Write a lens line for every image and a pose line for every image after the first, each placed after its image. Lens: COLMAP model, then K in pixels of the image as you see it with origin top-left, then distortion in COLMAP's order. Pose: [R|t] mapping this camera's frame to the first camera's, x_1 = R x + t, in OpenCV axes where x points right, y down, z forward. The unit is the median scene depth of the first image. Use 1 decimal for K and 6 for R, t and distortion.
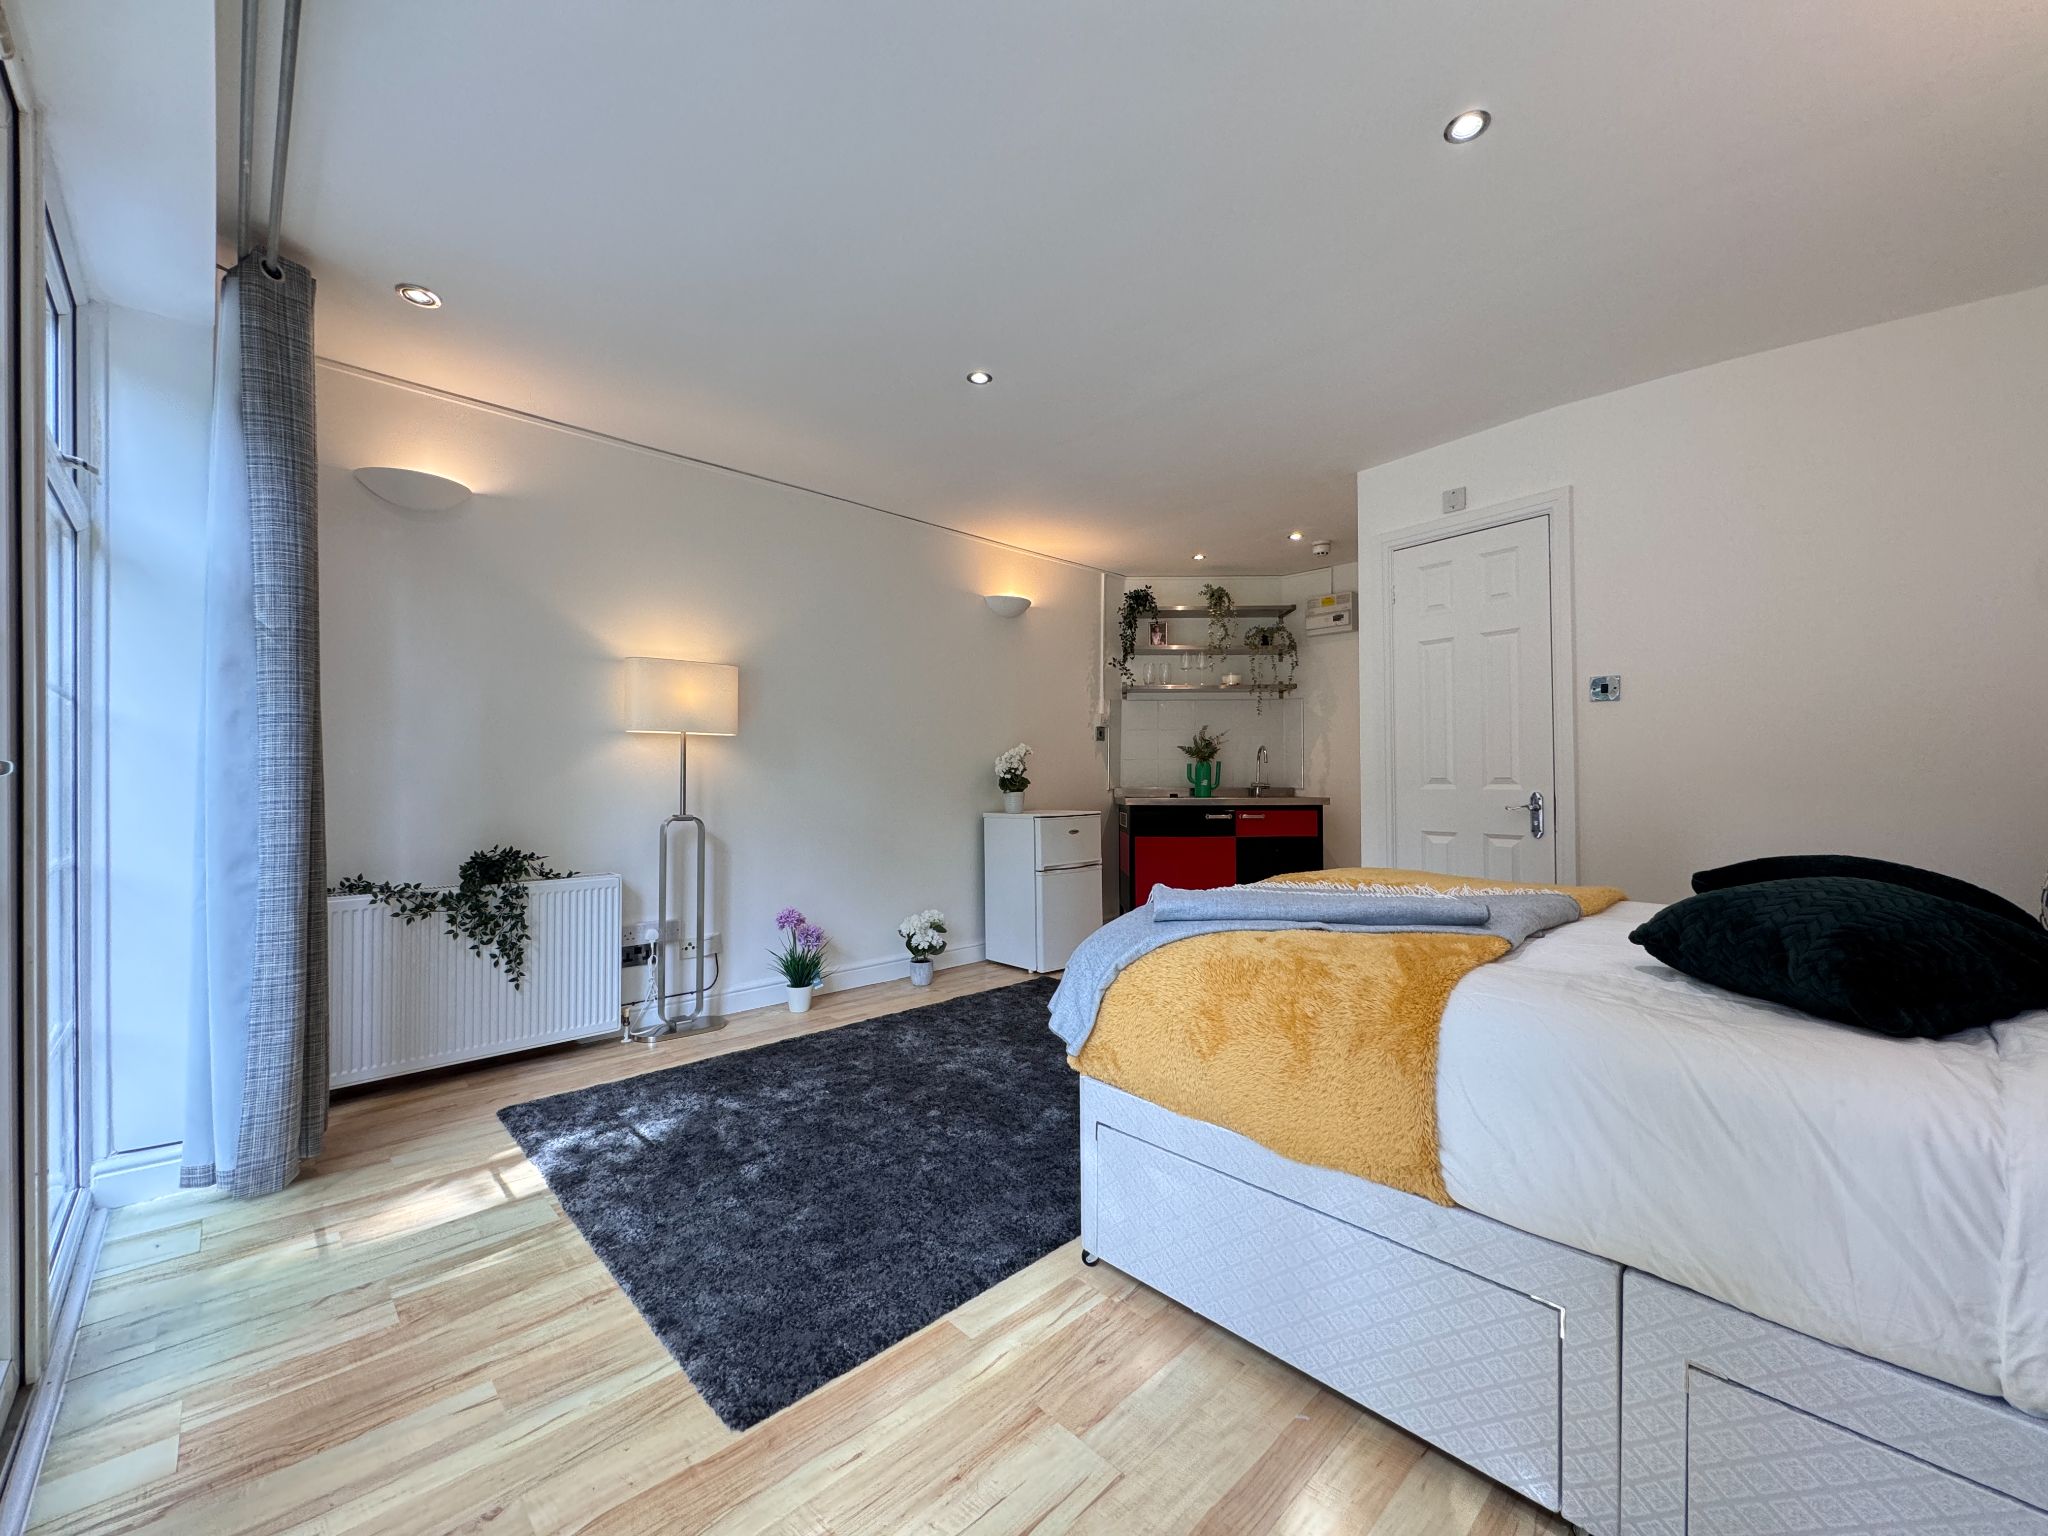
lens RADIAL K [[825.4, 0, 1027.0], [0, 825.4, 764.9], [0, 0, 1]] dist [-0.002114, 0.000256]
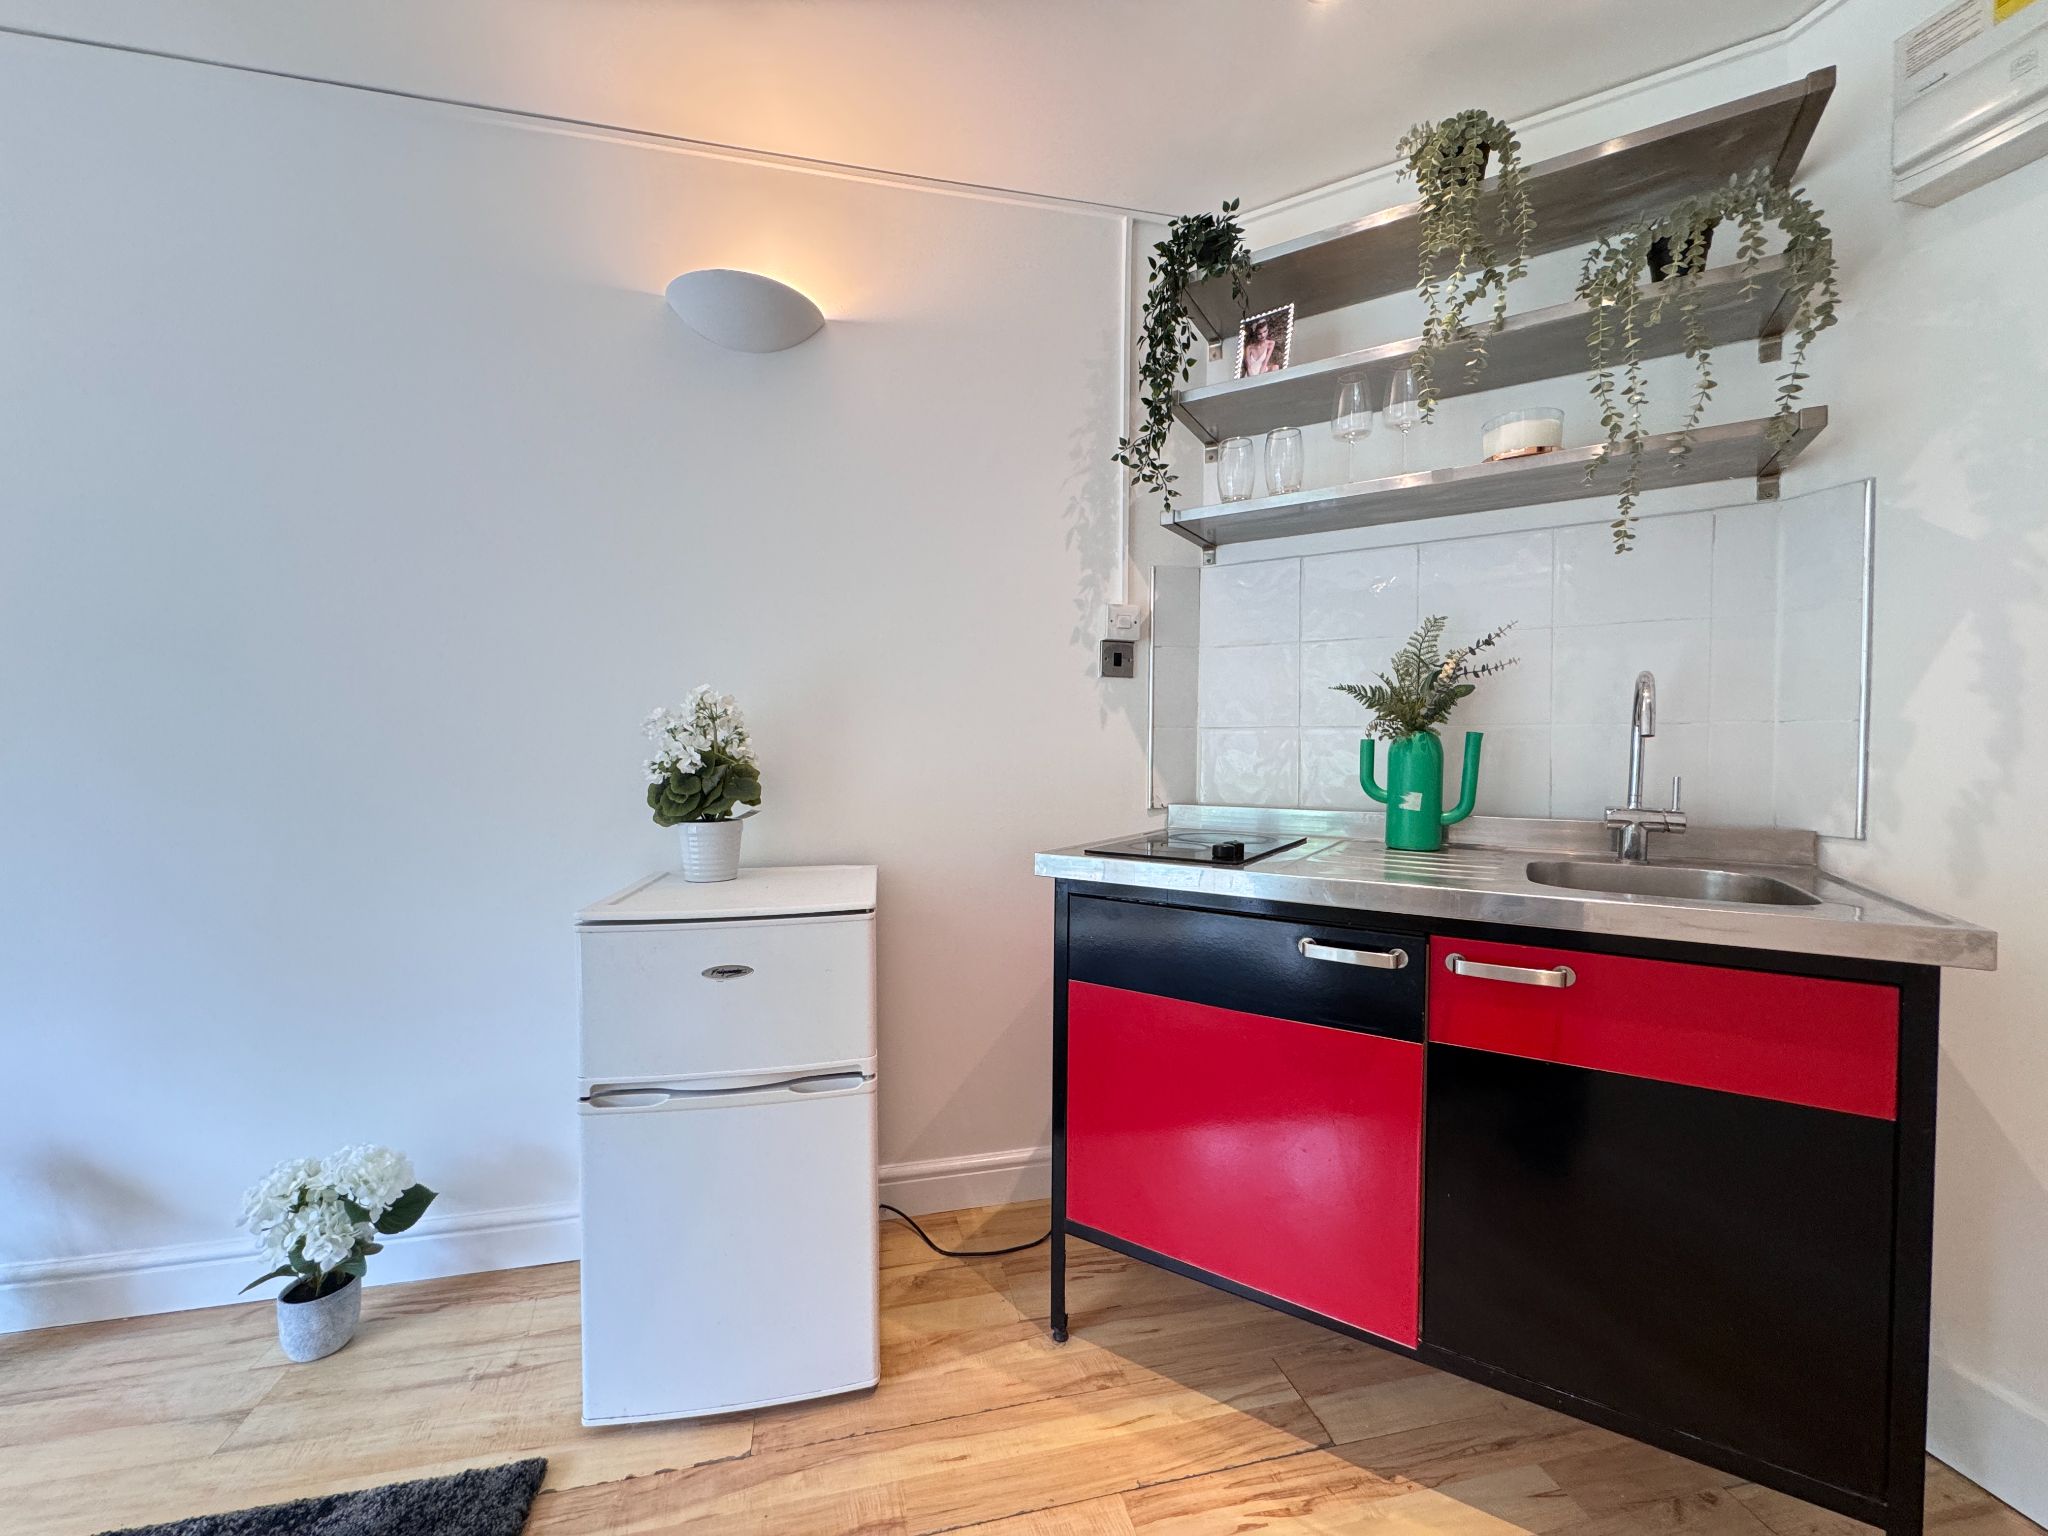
lens RADIAL K [[825.4, 0, 1027.0], [0, 825.4, 764.9], [0, 0, 1]] dist [-0.002114, 0.000256]
pose [[0.856089, 0.017252, -0.516541, 0.249049], [0.001065, 0.999382, 0.035143, -0.003041], [0.516828, -0.030636, 0.855541, 0.662276]]
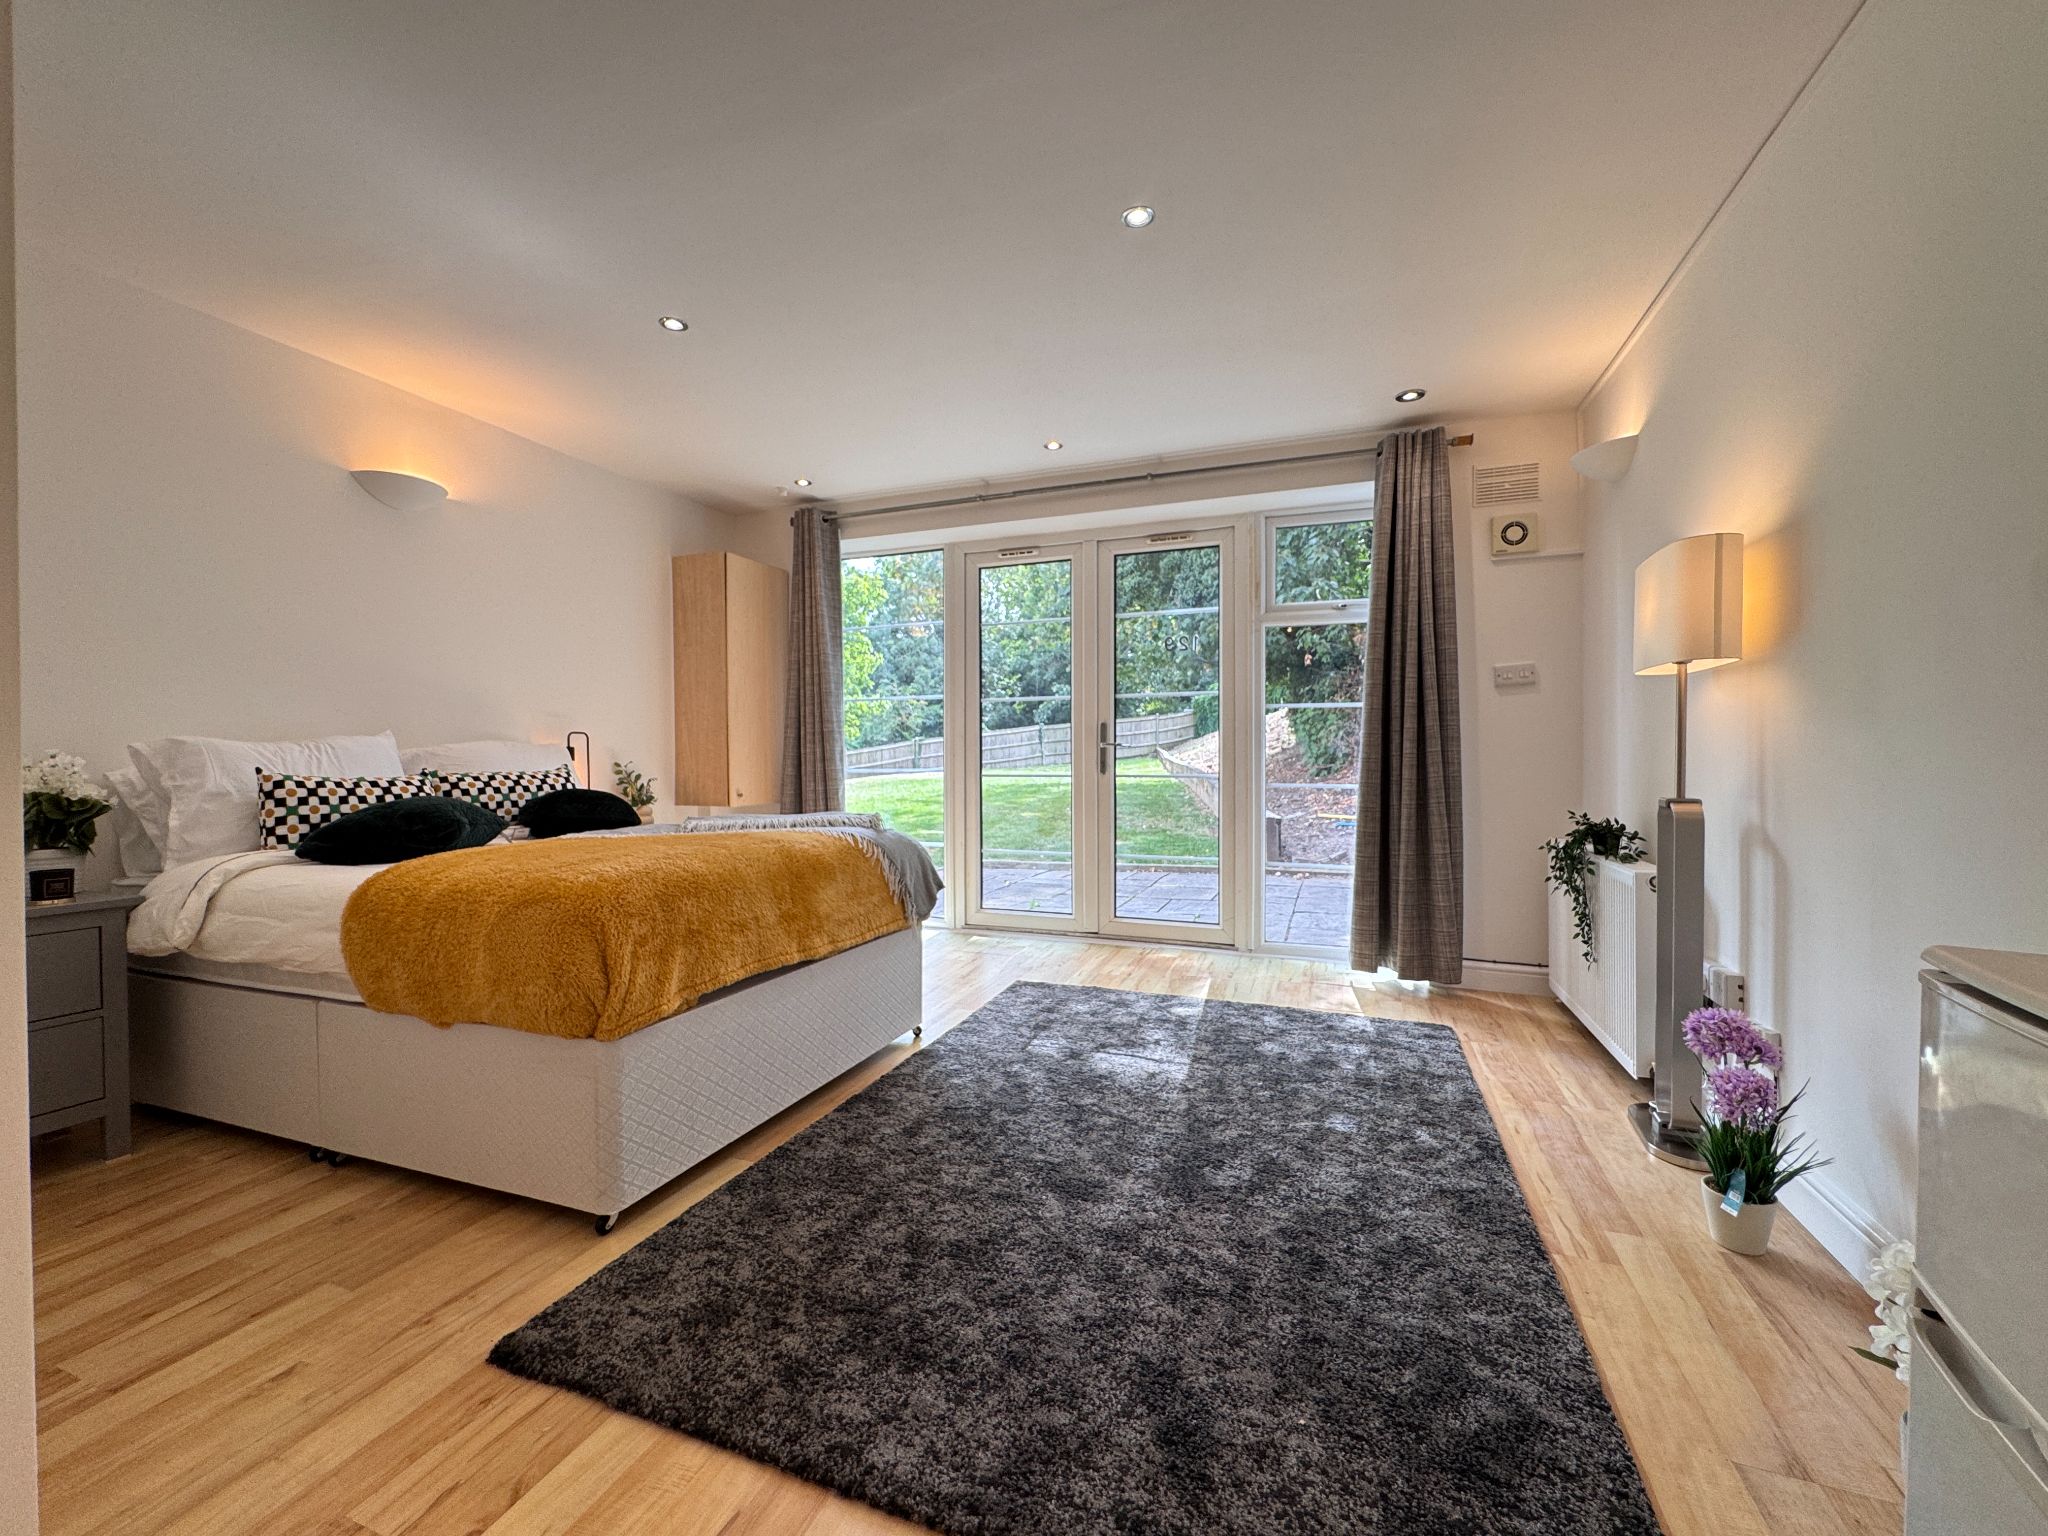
lens RADIAL K [[825.4, 0, 1027.0], [0, 825.4, 764.9], [0, 0, 1]] dist [-0.002114, 0.000256]
pose [[-0.907432, 0.008147, -0.420119, 0.185656], [0.008790, 0.999961, 0.000404, 0.019930], [0.420106, -0.003327, -0.907469, 0.856634]]
